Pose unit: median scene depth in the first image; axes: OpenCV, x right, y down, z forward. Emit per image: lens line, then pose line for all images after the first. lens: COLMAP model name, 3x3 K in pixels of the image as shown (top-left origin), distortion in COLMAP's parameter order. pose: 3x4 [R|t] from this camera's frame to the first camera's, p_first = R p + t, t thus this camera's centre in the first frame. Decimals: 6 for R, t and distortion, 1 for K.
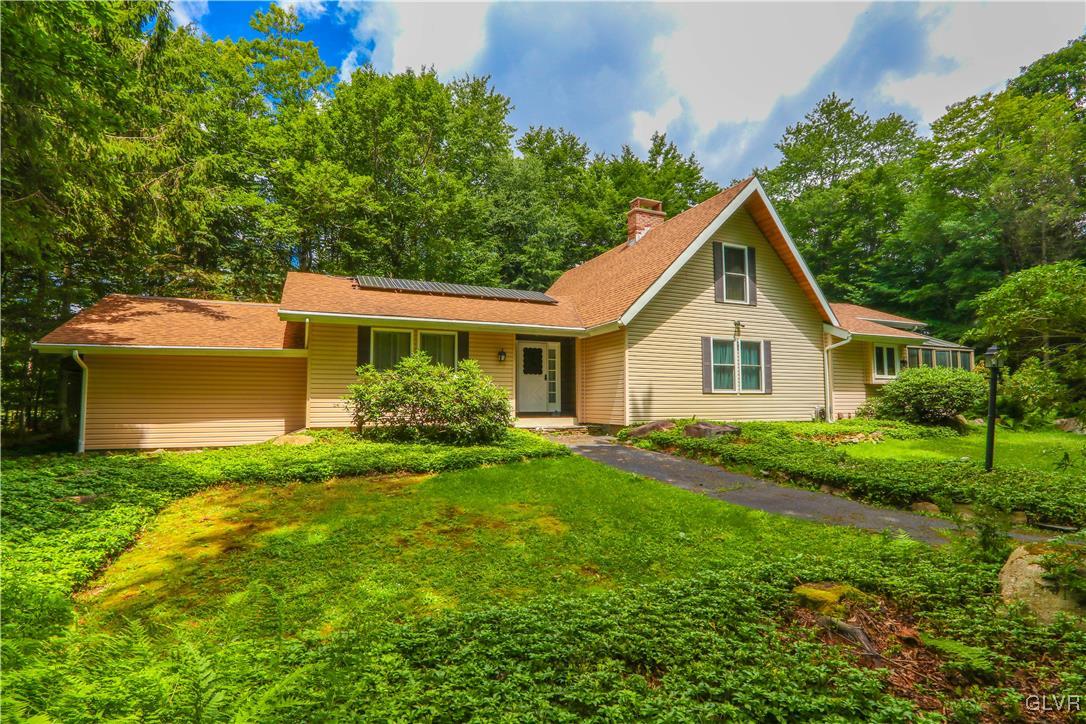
lens RADIAL K [[530.0, 0, 534.7], [0, 530.0, 367.0], [0, 0, 1]] dist [-0.022081, 0.006358]
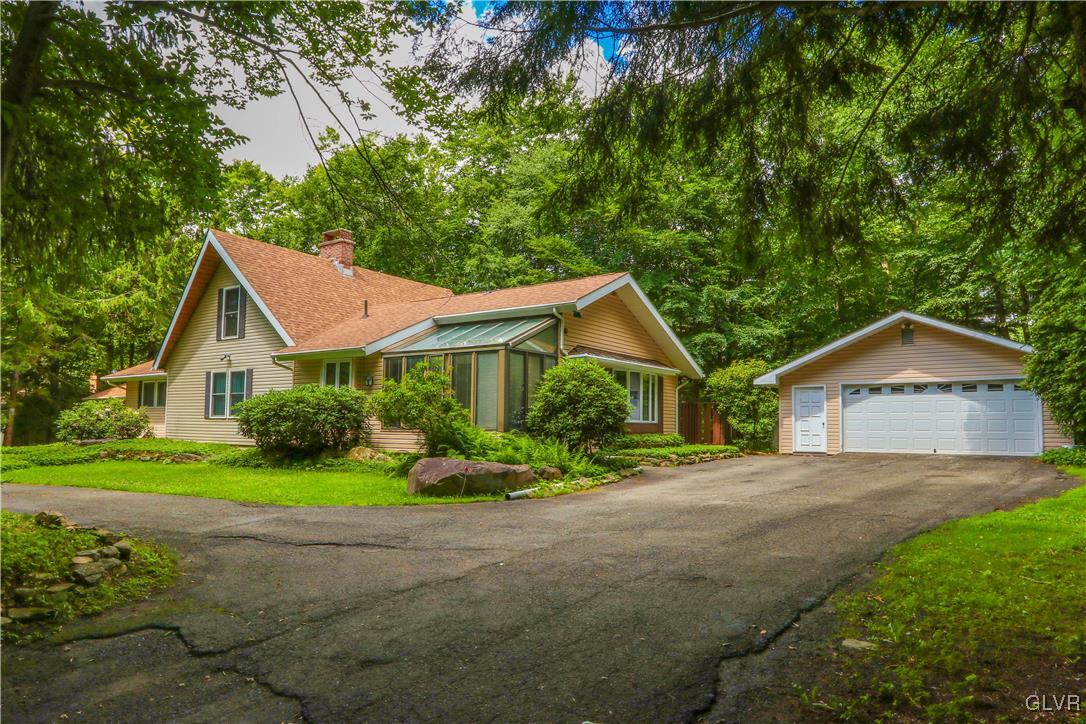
lens RADIAL K [[717.6, 0, 507.7], [0, 717.6, 372.6], [0, 0, 1]] dist [-0.002499, -0.000311]
pose [[0.514800, -0.060262, -0.855190, 2.011089], [0.050507, 0.997926, -0.039916, 0.043263], [0.855821, -0.022645, 0.516775, 0.713666]]
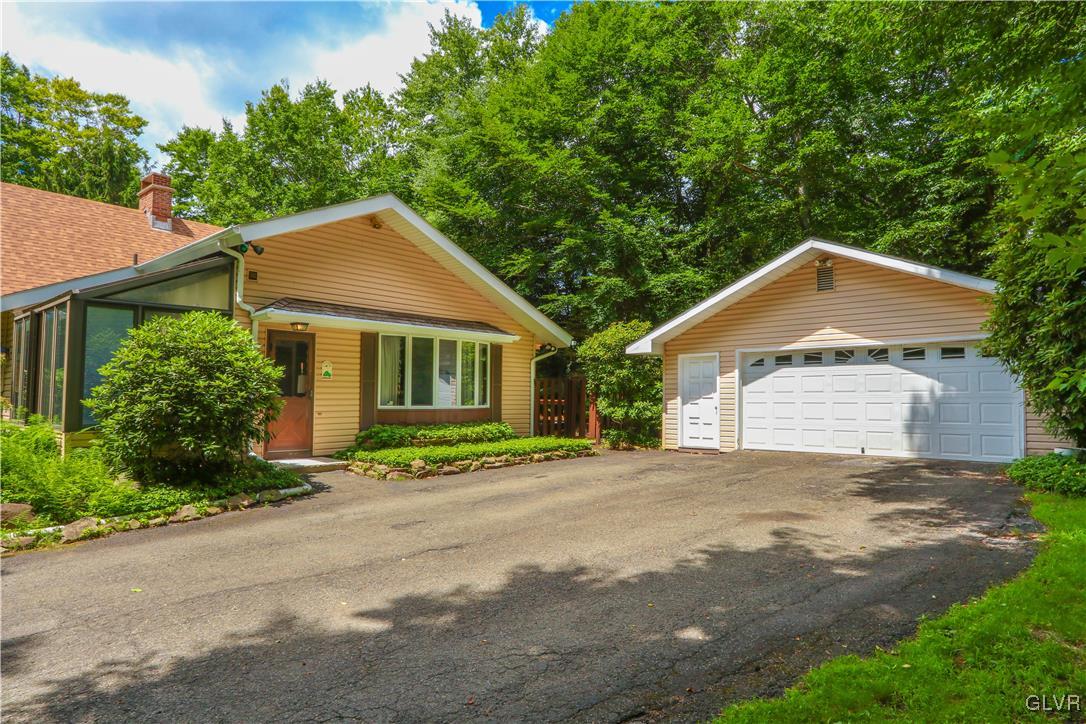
lens RADIAL K [[645.8, 0, 543.0], [0, 645.8, 362.0], [0, 0, 1]] dist [-0.000215, 0.000127]
pose [[0.424625, -0.049609, -0.904009, 1.816319], [0.059971, 0.997846, -0.026589, 0.066031], [0.903381, -0.042923, 0.426685, 1.424827]]
